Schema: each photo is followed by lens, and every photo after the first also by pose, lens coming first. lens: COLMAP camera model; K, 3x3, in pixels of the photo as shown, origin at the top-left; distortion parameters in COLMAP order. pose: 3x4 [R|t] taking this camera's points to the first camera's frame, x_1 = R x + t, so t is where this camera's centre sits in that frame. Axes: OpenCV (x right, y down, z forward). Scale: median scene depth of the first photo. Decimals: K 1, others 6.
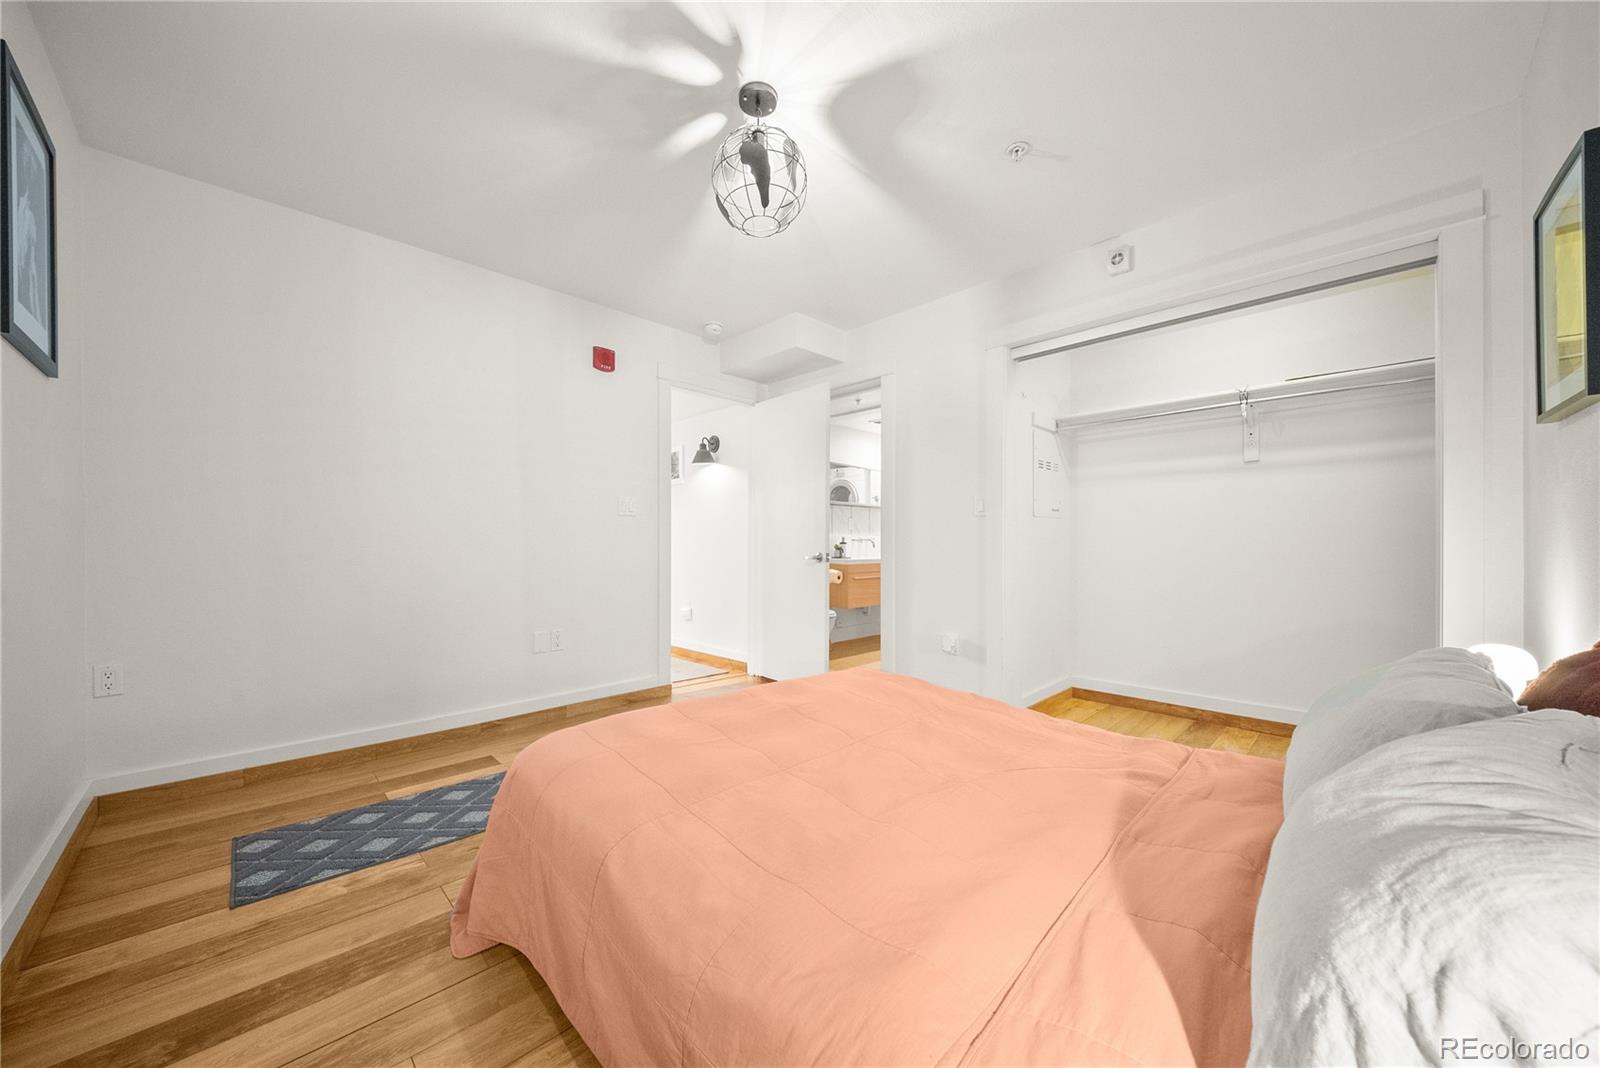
lens RADIAL K [[561.9, 0, 800.0], [0, 561.9, 534.0], [0, 0, 1]] dist [-0.018665, -0.000111]
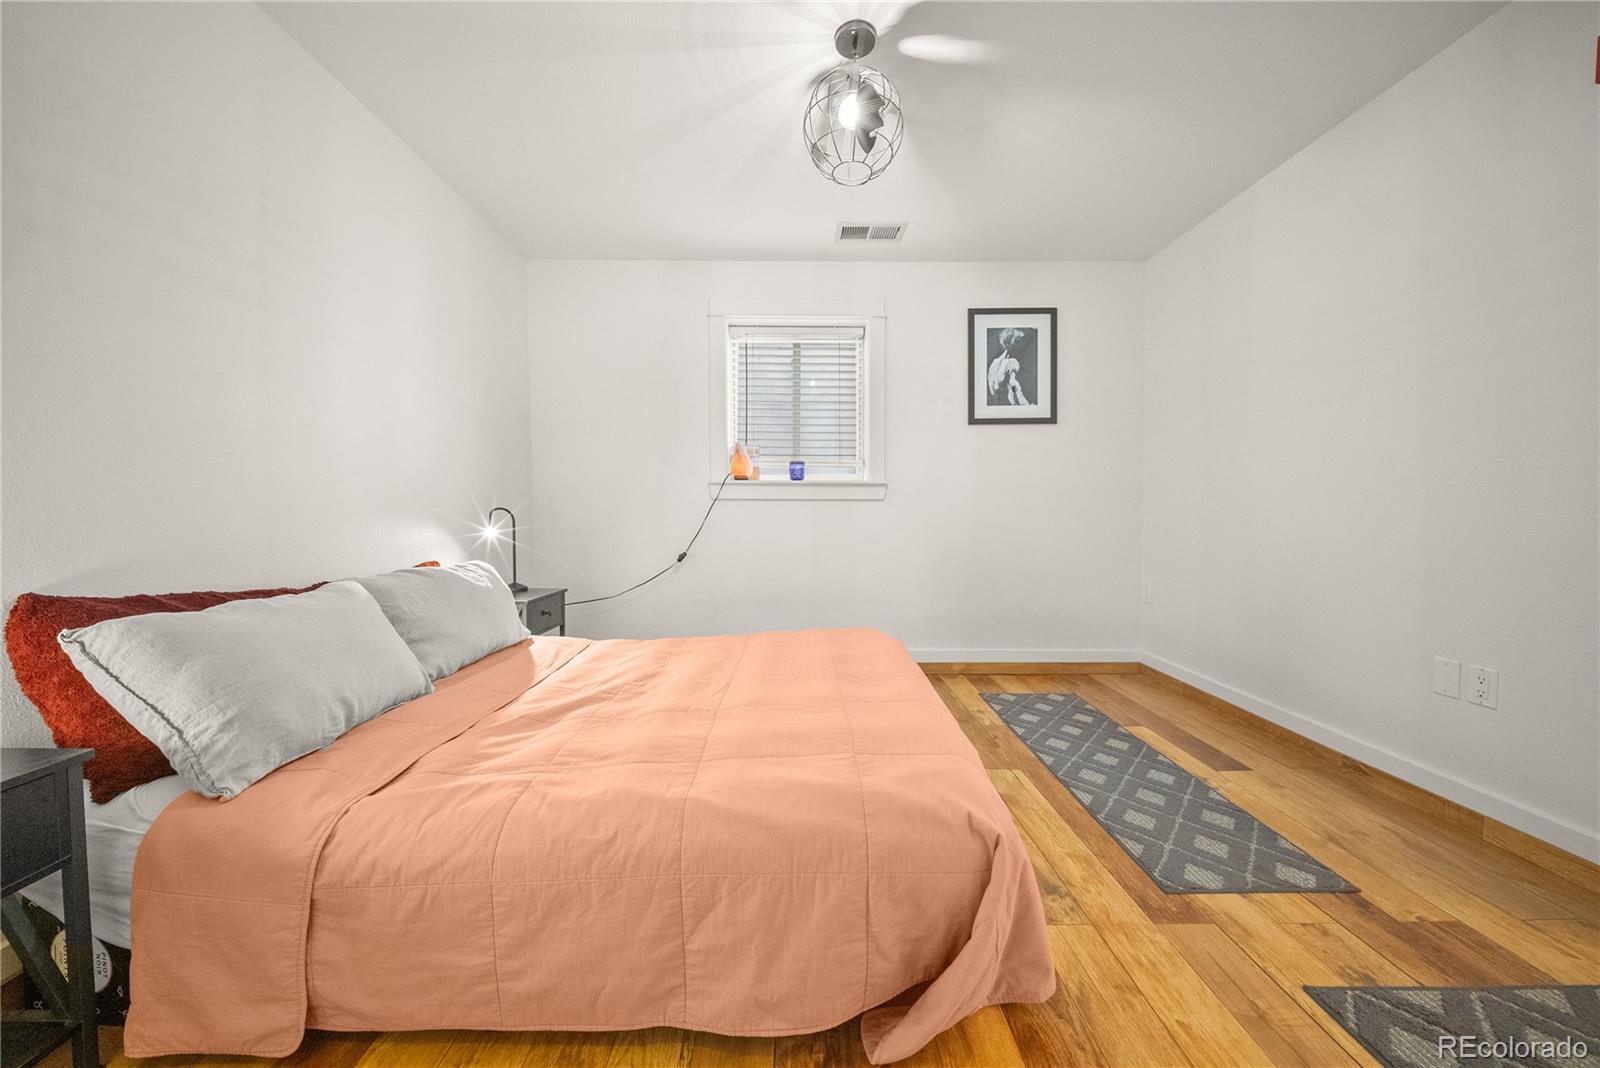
lens RADIAL K [[561.9, 0, 800.0], [0, 561.9, 534.0], [0, 0, 1]] dist [-0.018665, -0.000111]
pose [[-0.697005, 0.036683, -0.716127, 0.676154], [0.016393, 0.999245, 0.035230, 0.020868], [0.716879, 0.012816, -0.697080, 1.561270]]
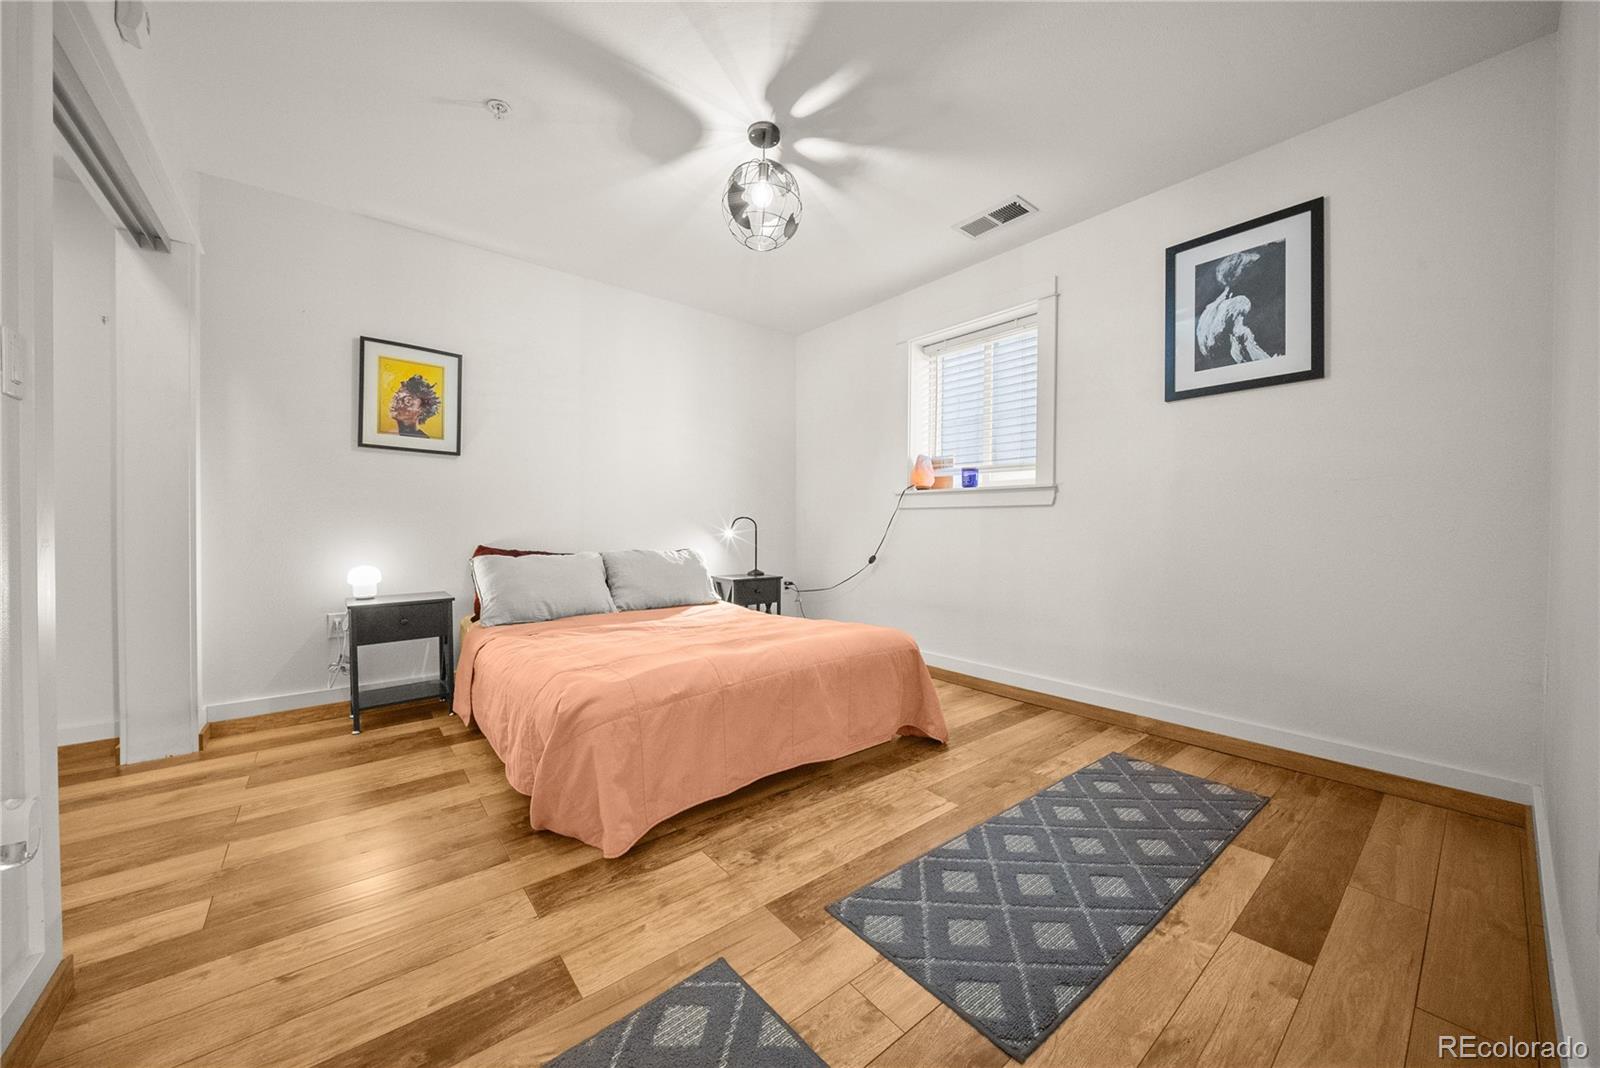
lens RADIAL K [[581.9, 0, 800.0], [0, 581.9, 534.0], [0, 0, 1]] dist [-0.011610, -0.000234]
pose [[-0.995618, -0.001158, 0.093504, -0.261237], [-0.001804, 0.999975, -0.006823, 0.072604], [-0.093494, -0.006962, -0.995596, 2.163446]]
